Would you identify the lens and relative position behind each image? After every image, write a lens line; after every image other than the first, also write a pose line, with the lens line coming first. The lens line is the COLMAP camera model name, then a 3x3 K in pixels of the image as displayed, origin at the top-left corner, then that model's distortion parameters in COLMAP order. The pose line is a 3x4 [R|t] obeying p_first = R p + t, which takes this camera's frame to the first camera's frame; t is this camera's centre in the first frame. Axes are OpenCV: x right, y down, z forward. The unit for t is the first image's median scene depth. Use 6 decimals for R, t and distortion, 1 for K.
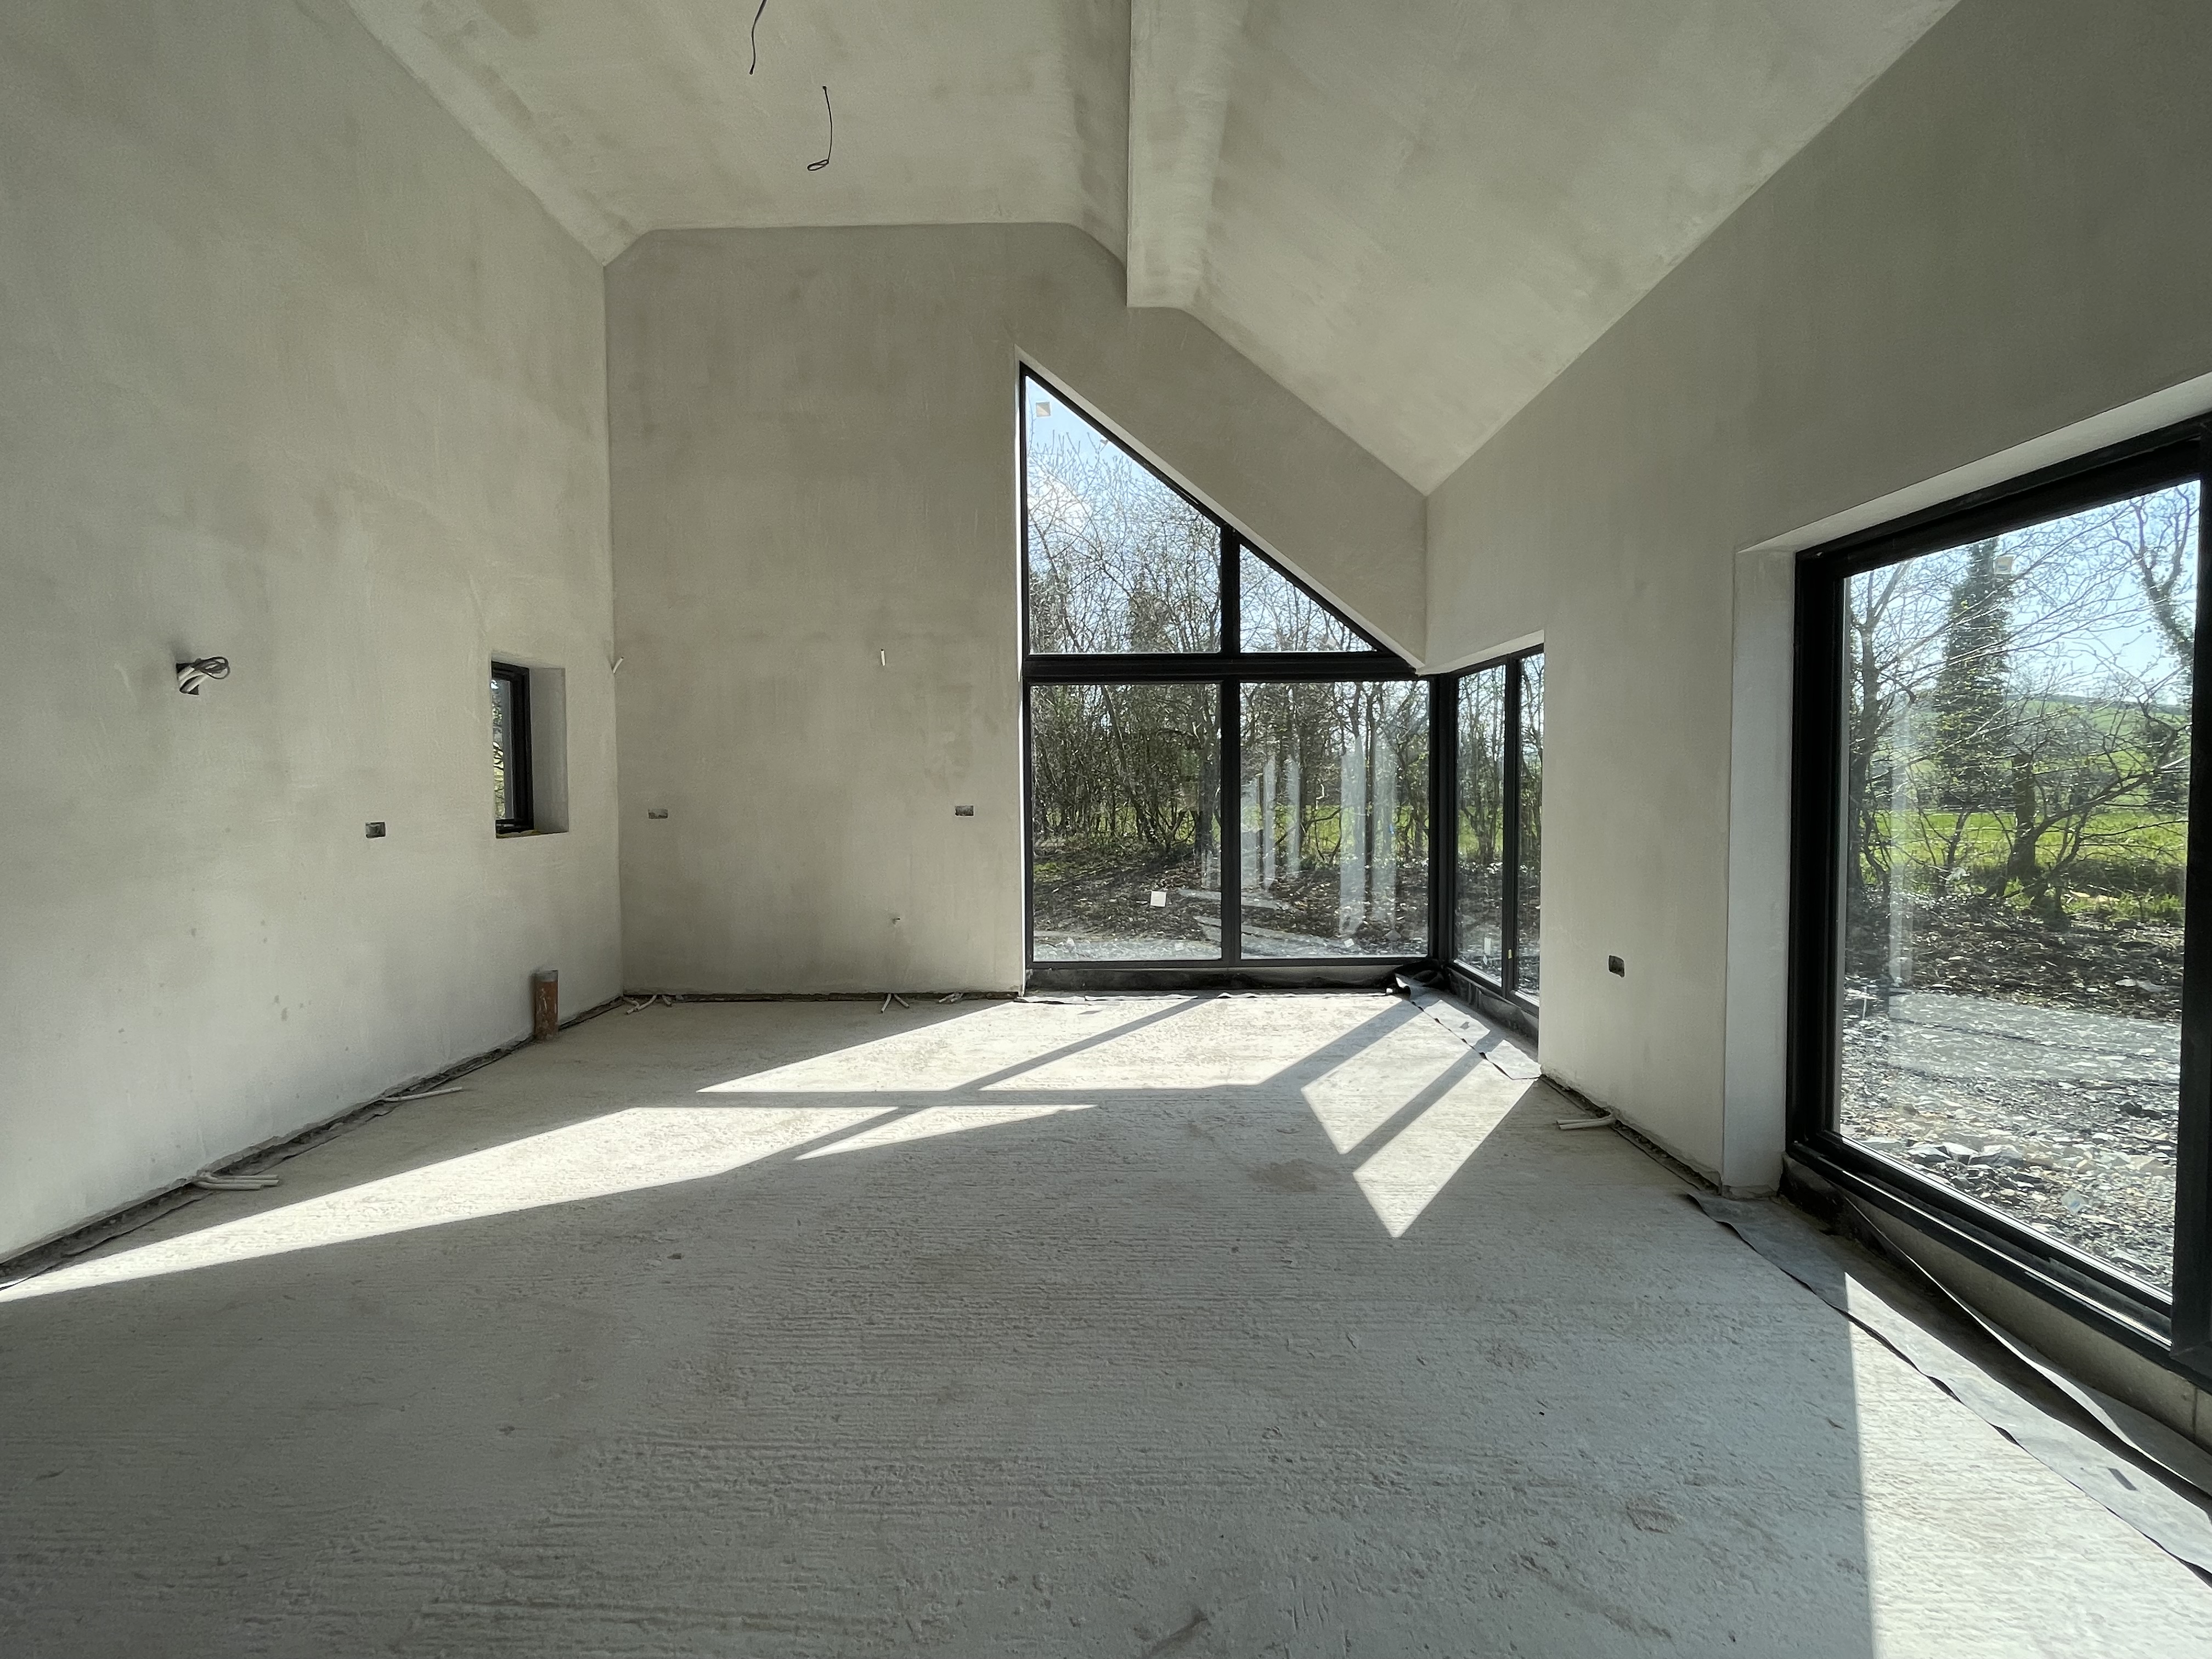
lens RADIAL K [[1016.7, 0, 1106.0], [0, 1016.7, 829.5], [0, 0, 1]] dist [0.003003, -0.006838]
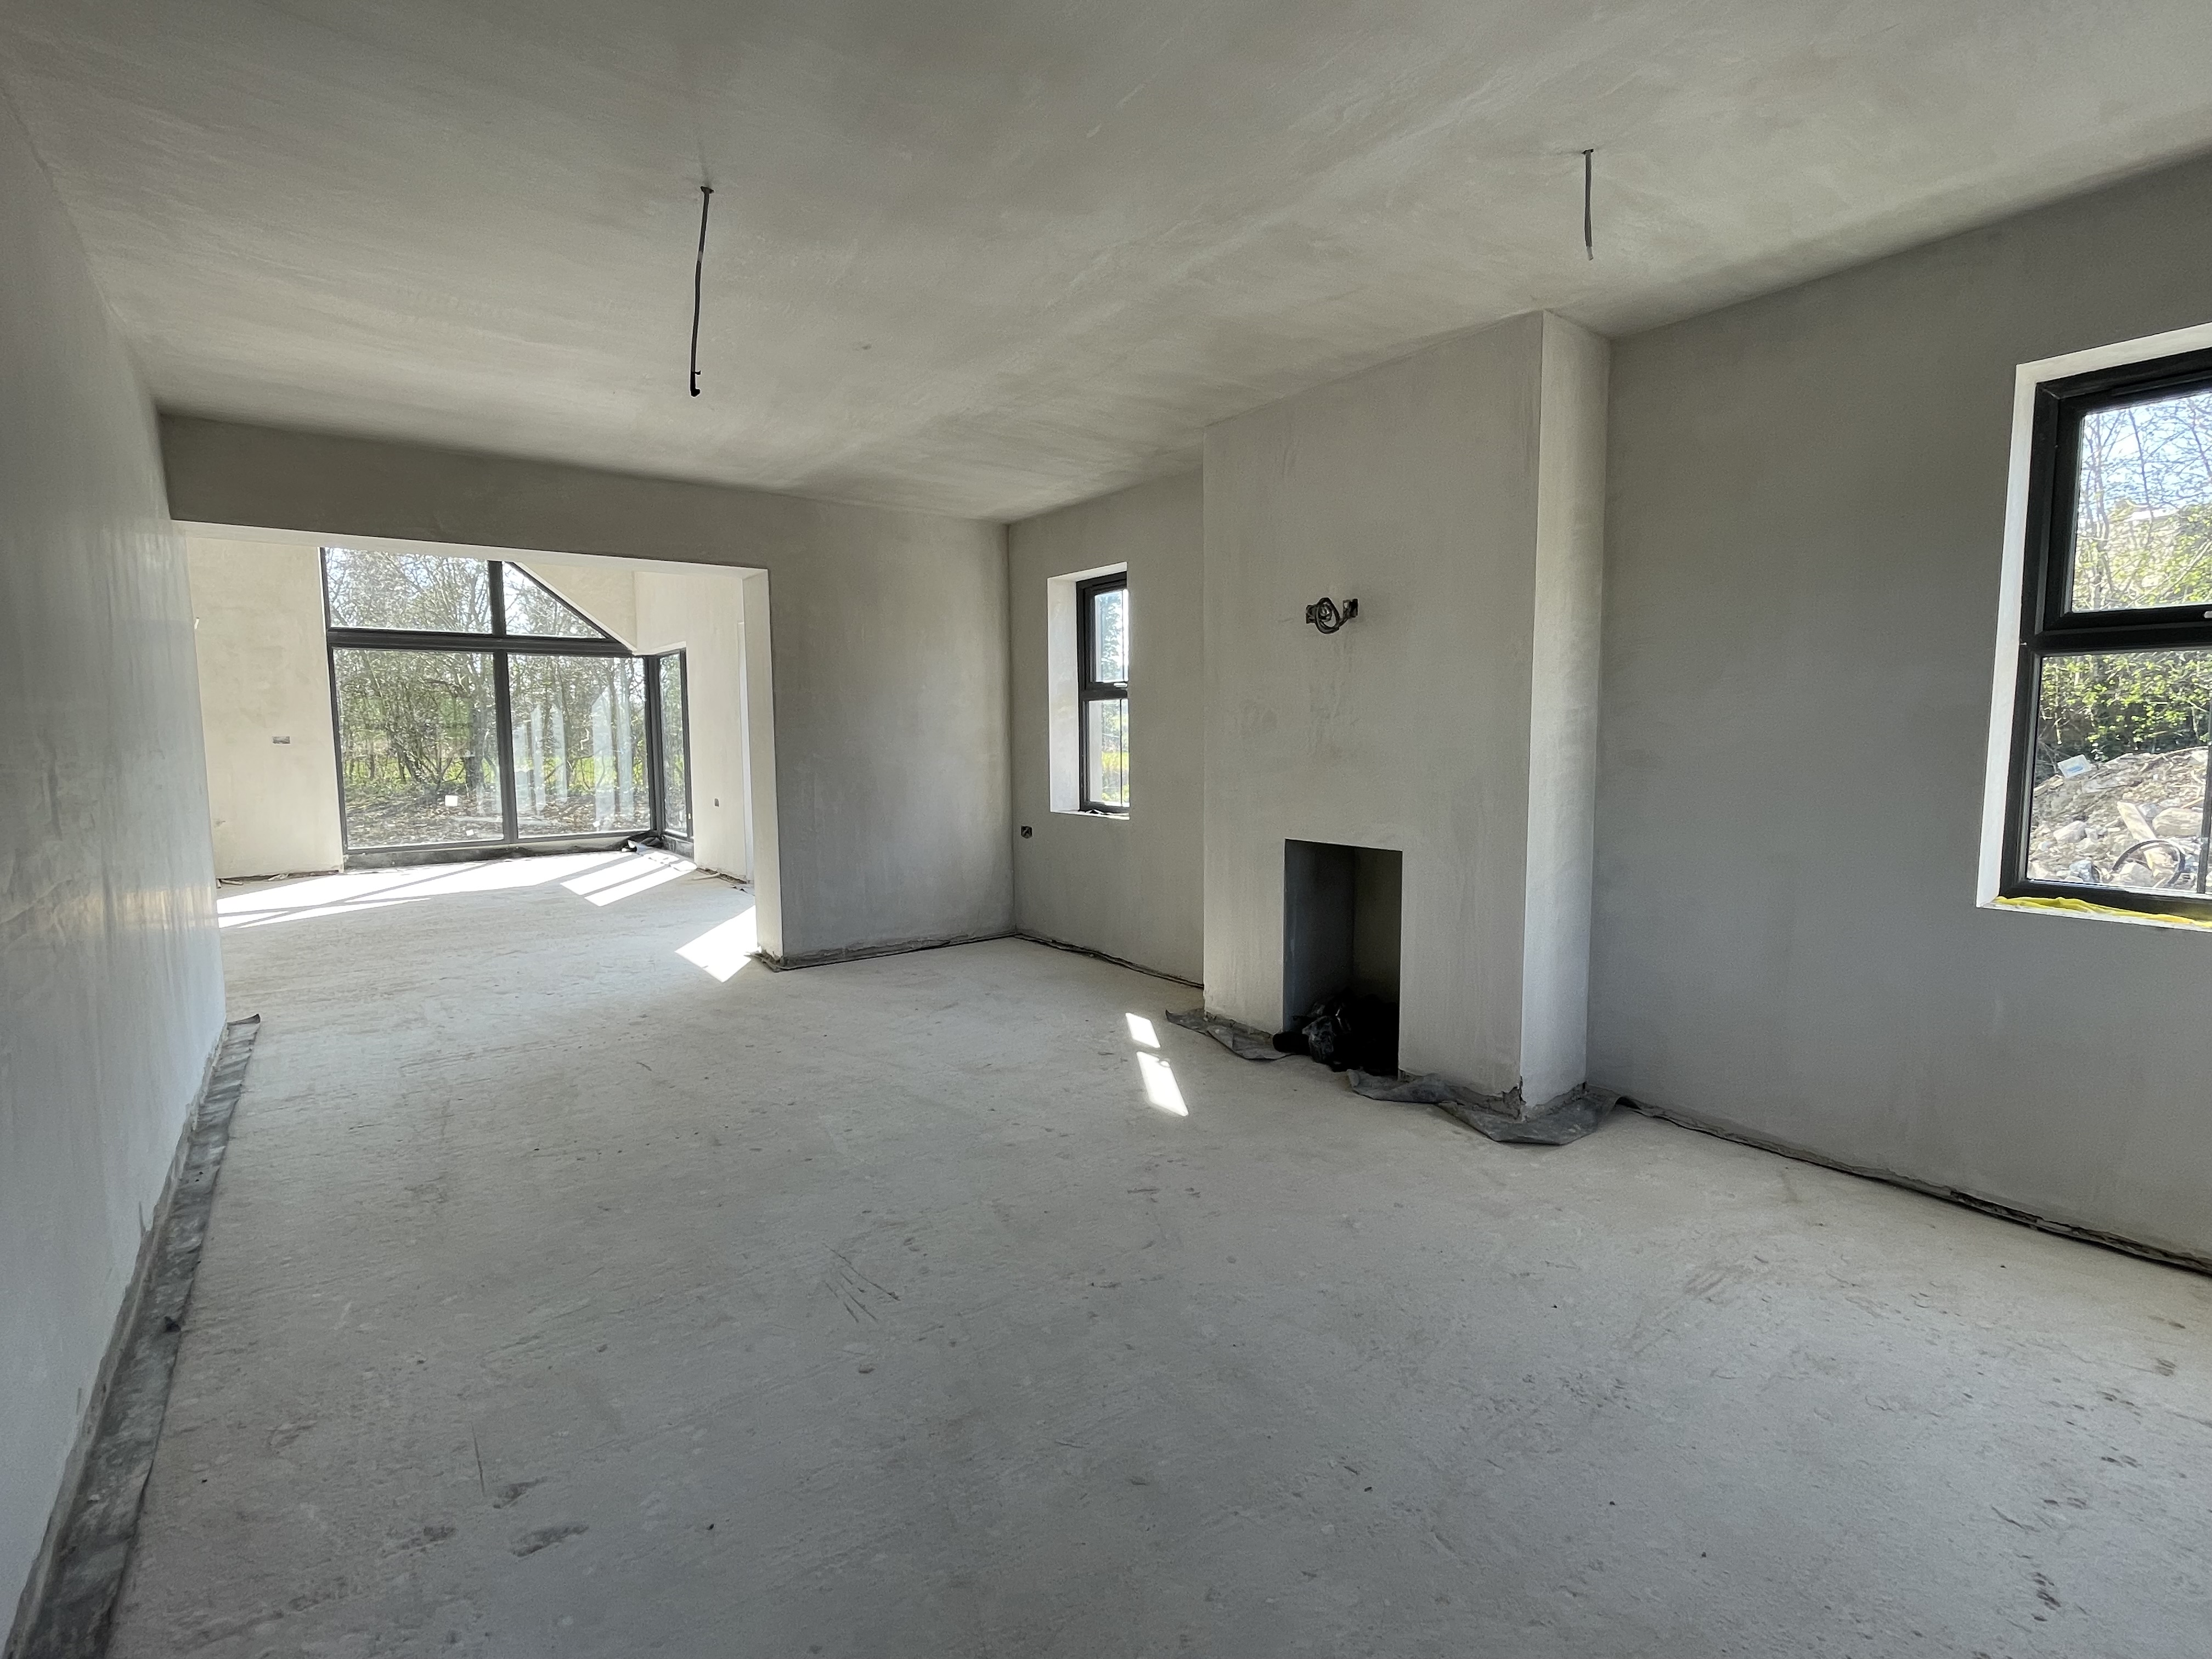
lens RADIAL K [[1016.7, 0, 1106.0], [0, 1016.7, 829.5], [0, 0, 1]] dist [0.003003, -0.006838]
pose [[0.787414, -0.053826, 0.614070, -0.106928], [0.026716, 0.998224, 0.053242, 0.055688], [-0.615846, -0.025518, 0.787454, -0.720858]]
